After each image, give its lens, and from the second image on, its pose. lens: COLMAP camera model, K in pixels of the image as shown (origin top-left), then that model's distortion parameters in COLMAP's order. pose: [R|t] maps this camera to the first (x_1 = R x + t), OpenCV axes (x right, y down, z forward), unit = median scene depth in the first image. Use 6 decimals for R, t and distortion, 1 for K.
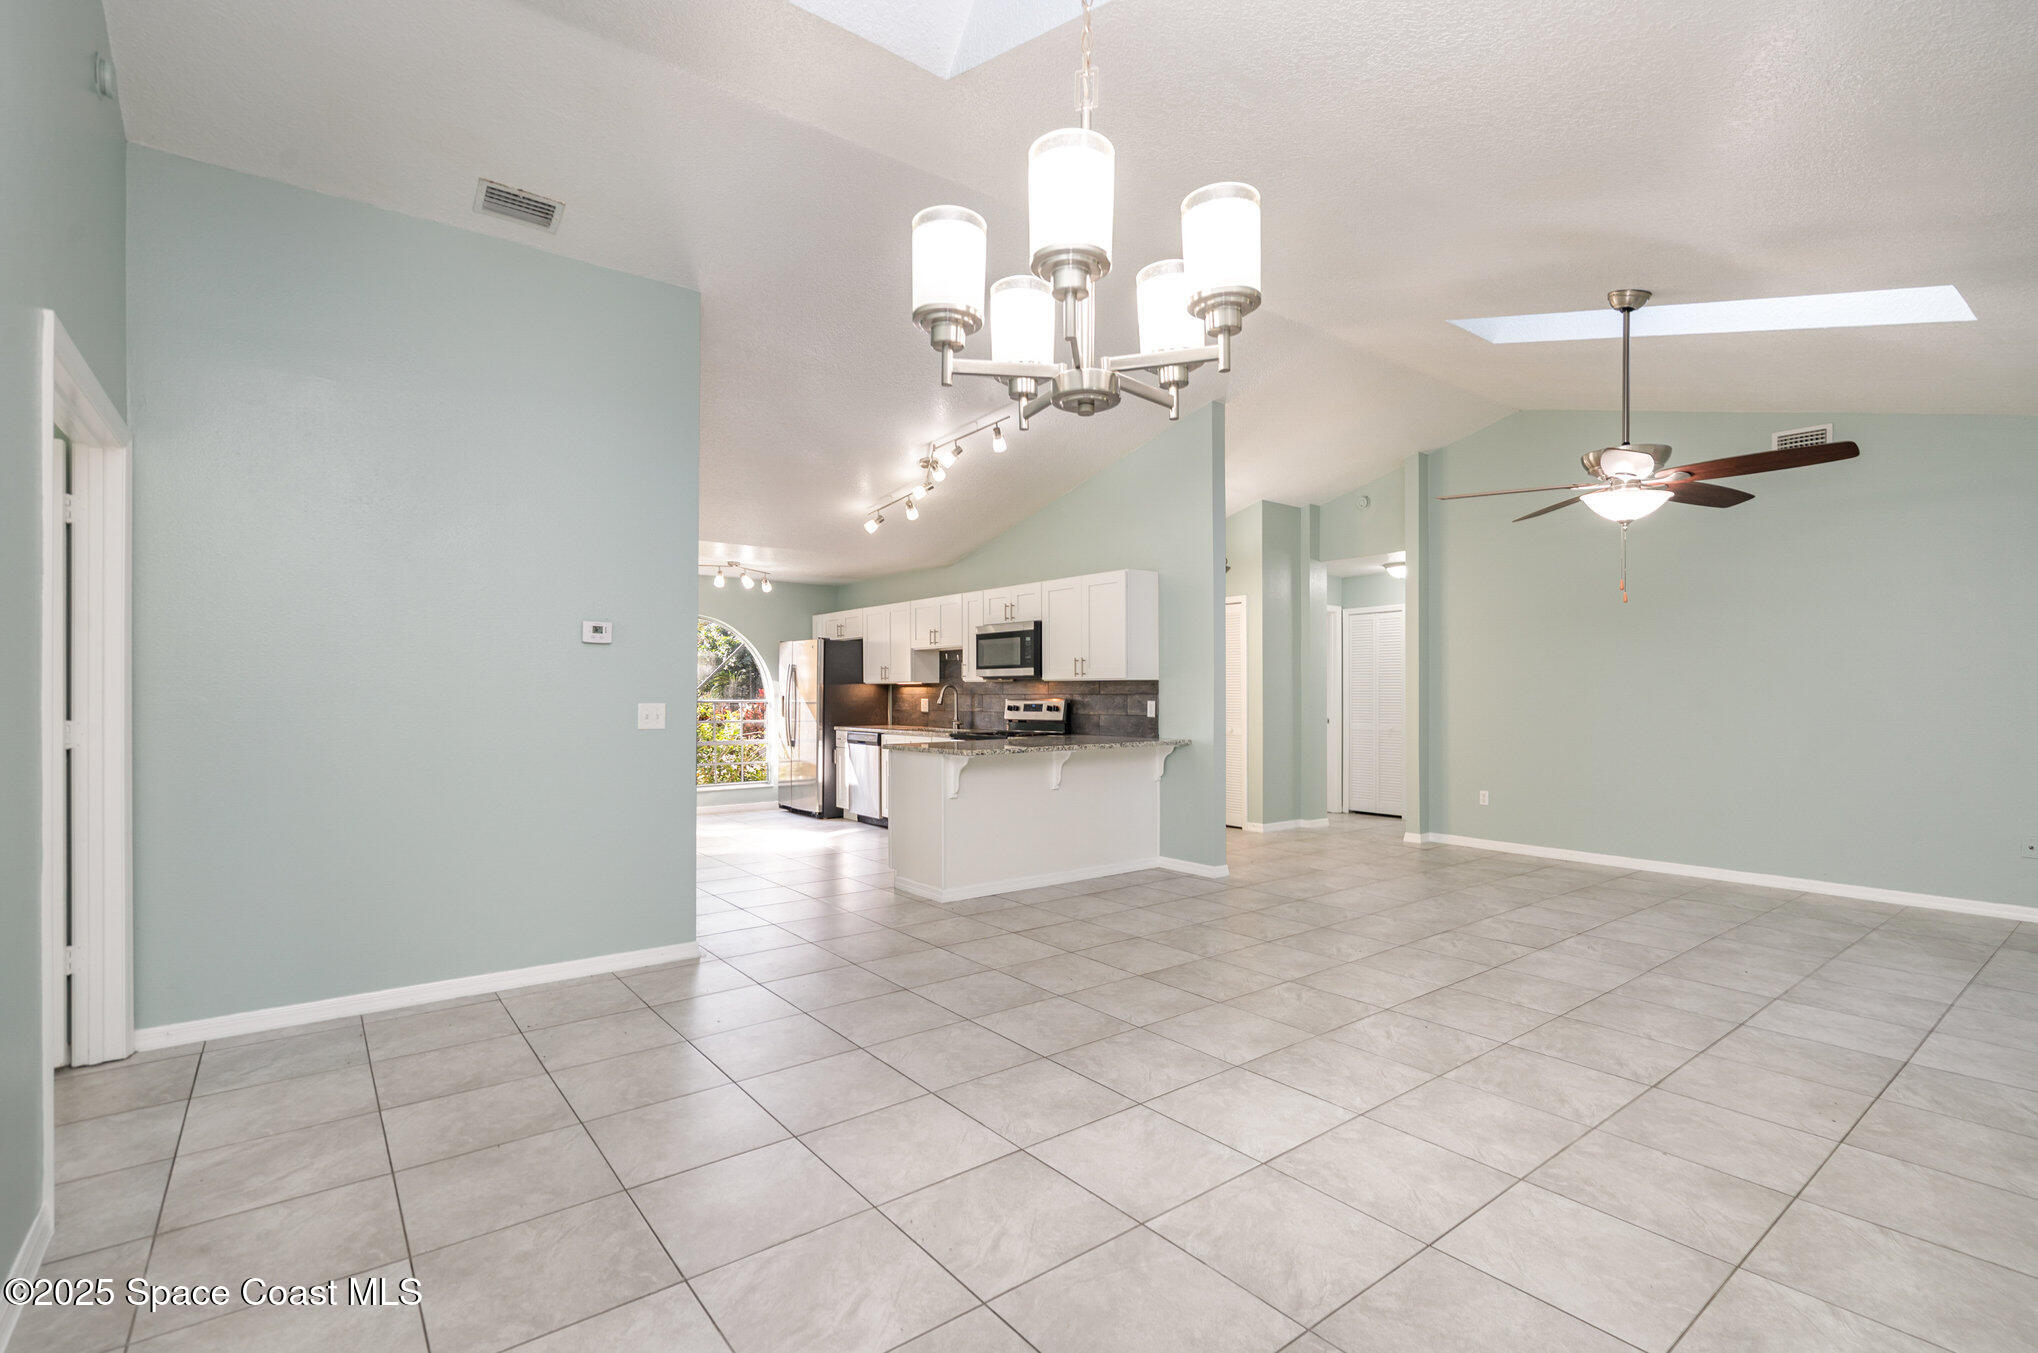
lens RADIAL K [[932.1, 0, 1018.7], [0, 932.1, 678.0], [0, 0, 1]] dist [-0.003892, 0.000727]
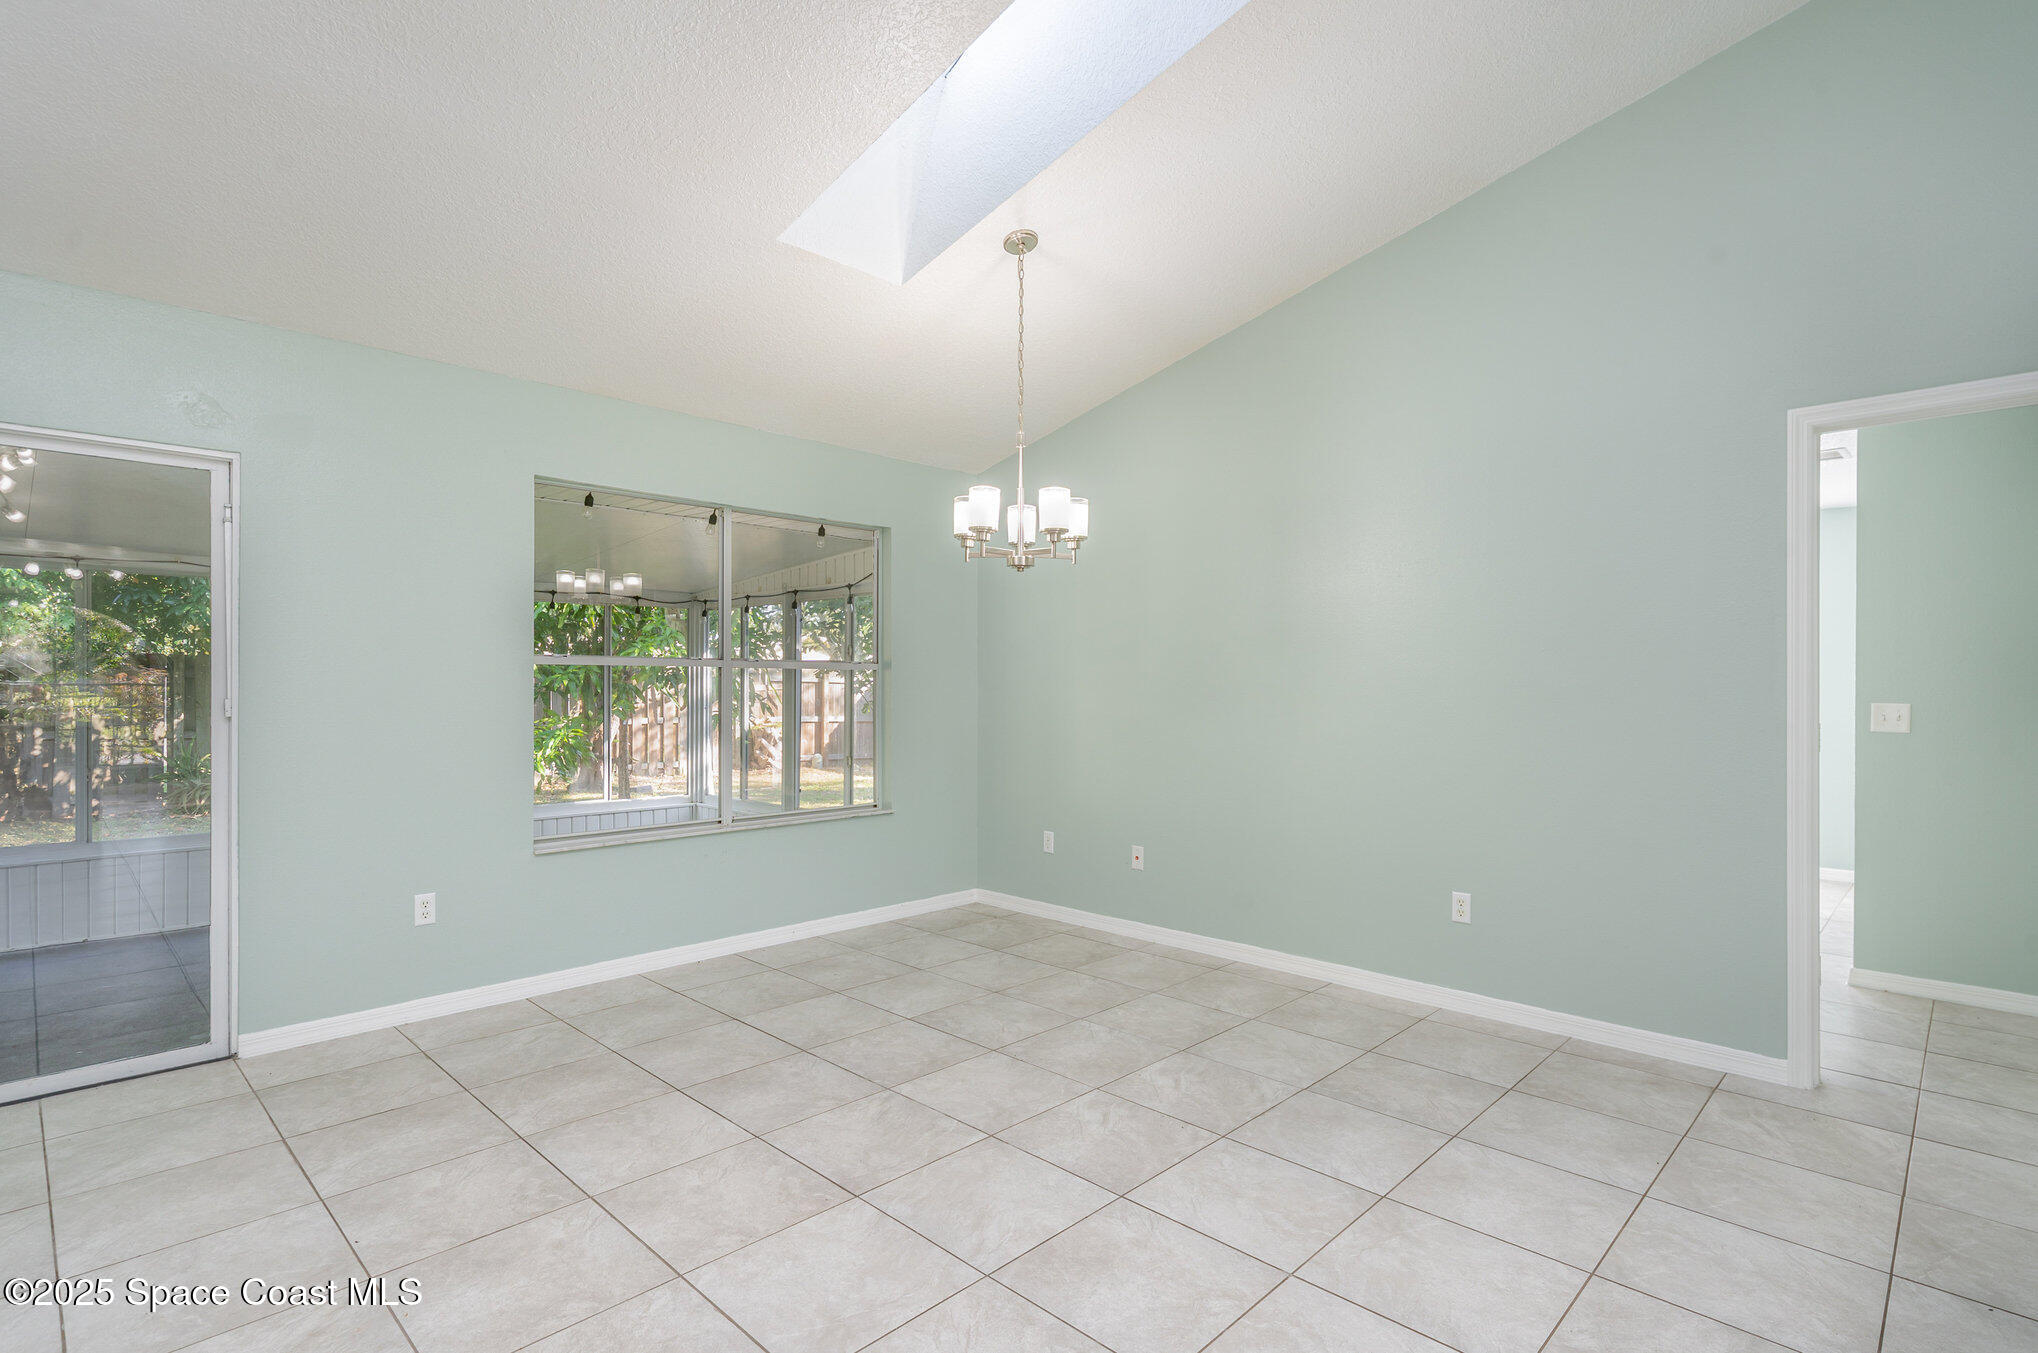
lens RADIAL K [[991.9, 0, 1018.2], [0, 991.9, 687.5], [0, 0, 1]] dist [-0.000561, -0.000875]
pose [[-0.990088, -0.004332, -0.140381, 0.085407], [-0.002932, 0.999944, -0.010173, 0.010144], [0.140417, -0.009660, -0.990045, 0.694850]]
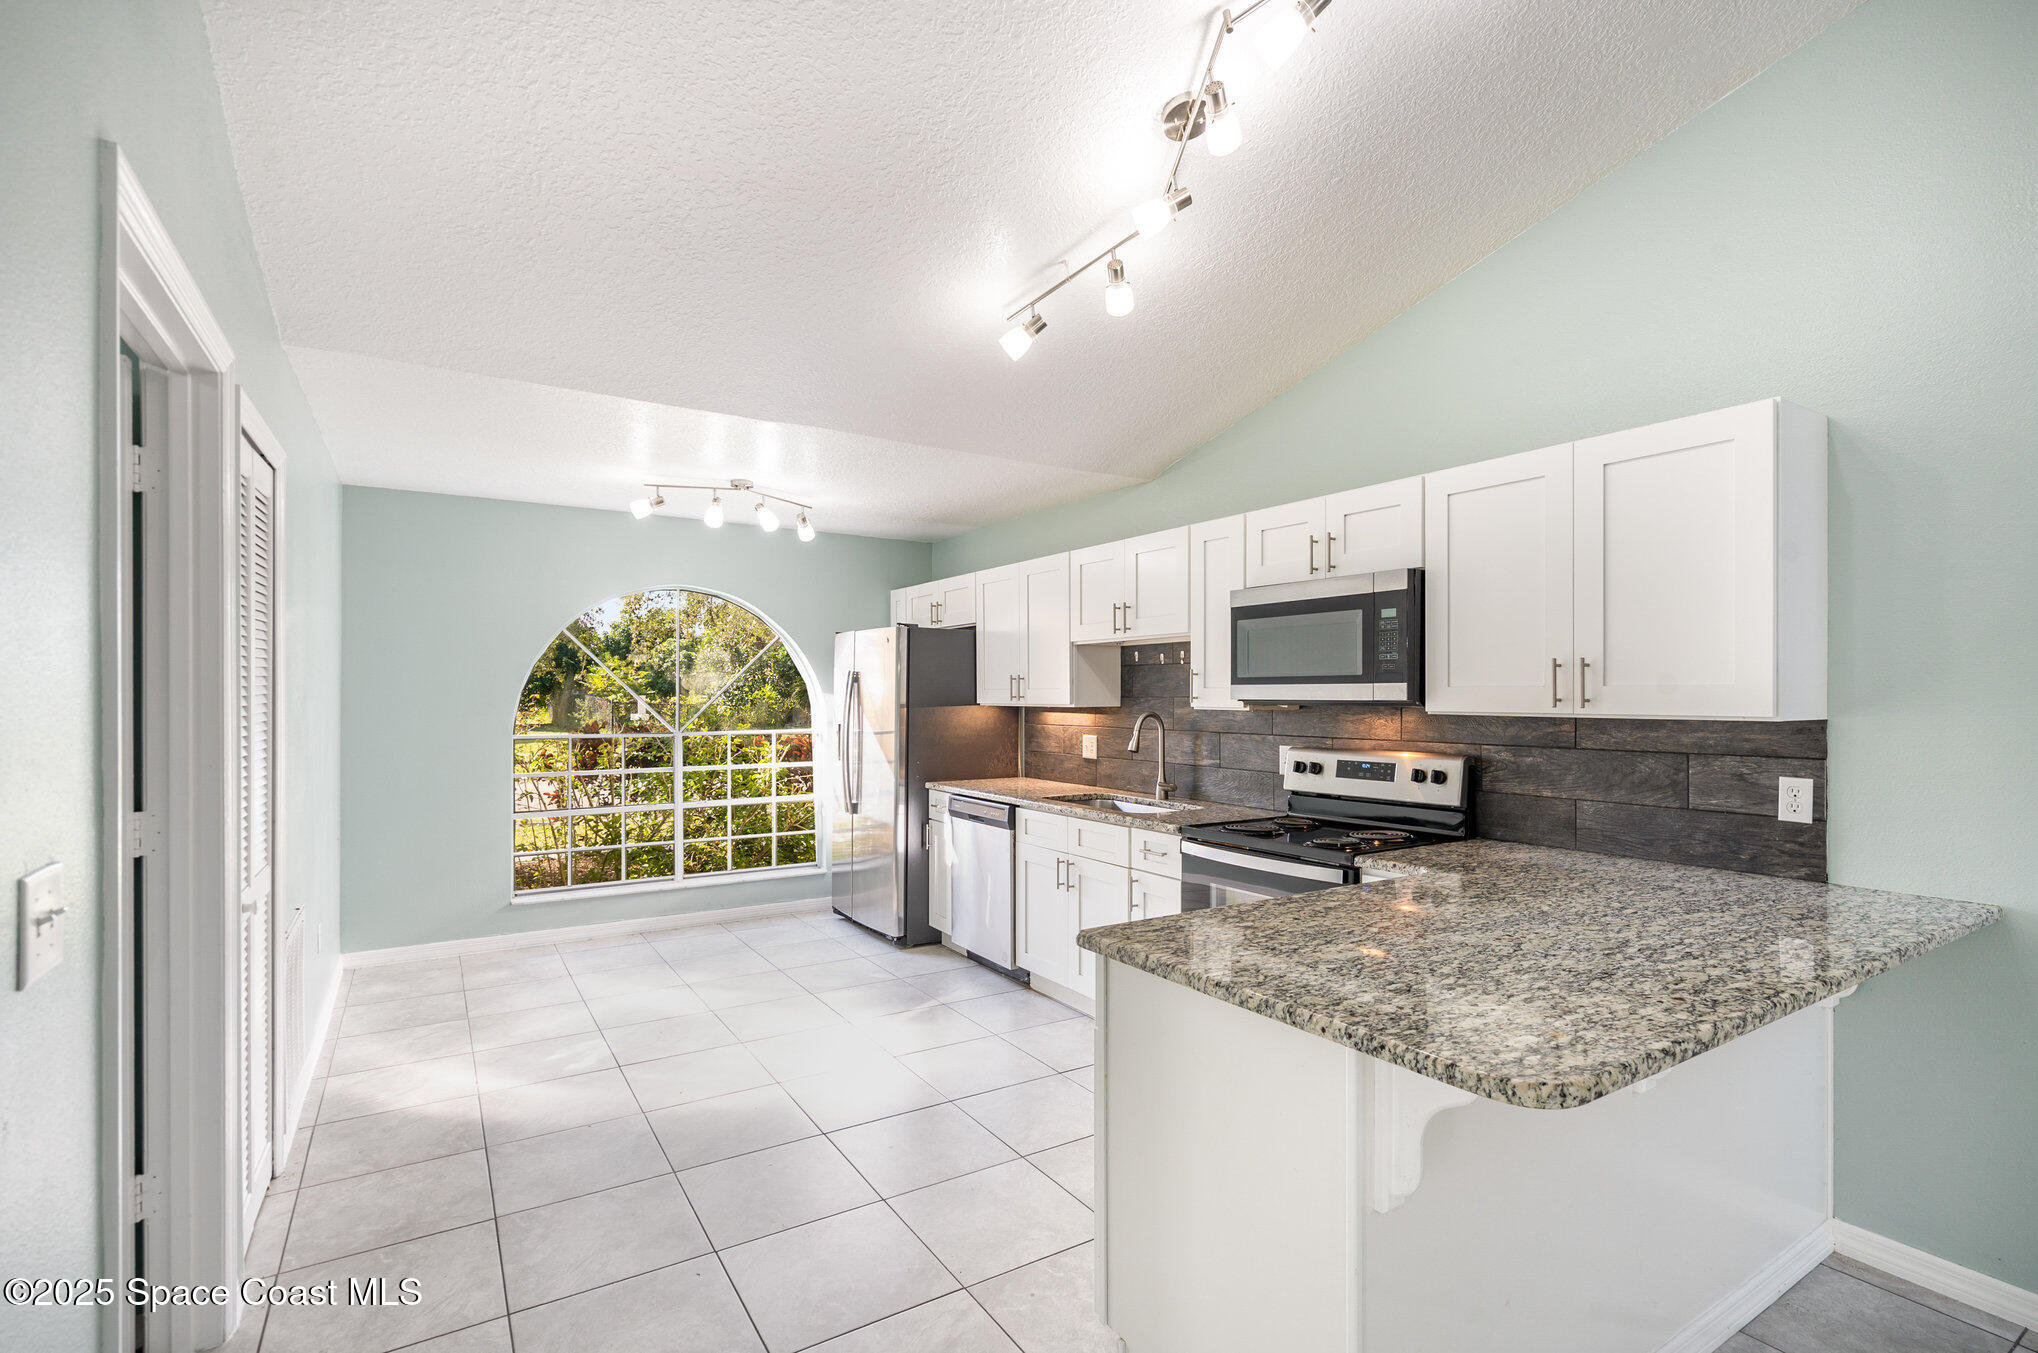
lens RADIAL K [[932.1, 0, 1023.0], [0, 932.1, 690.8], [0, 0, 1]] dist [-0.003892, 0.000727]
pose [[0.996079, 0.002970, -0.088419, -0.117476], [-0.002083, 0.999947, 0.010124, -0.011337], [0.088445, -0.009900, 0.996032, 0.583086]]
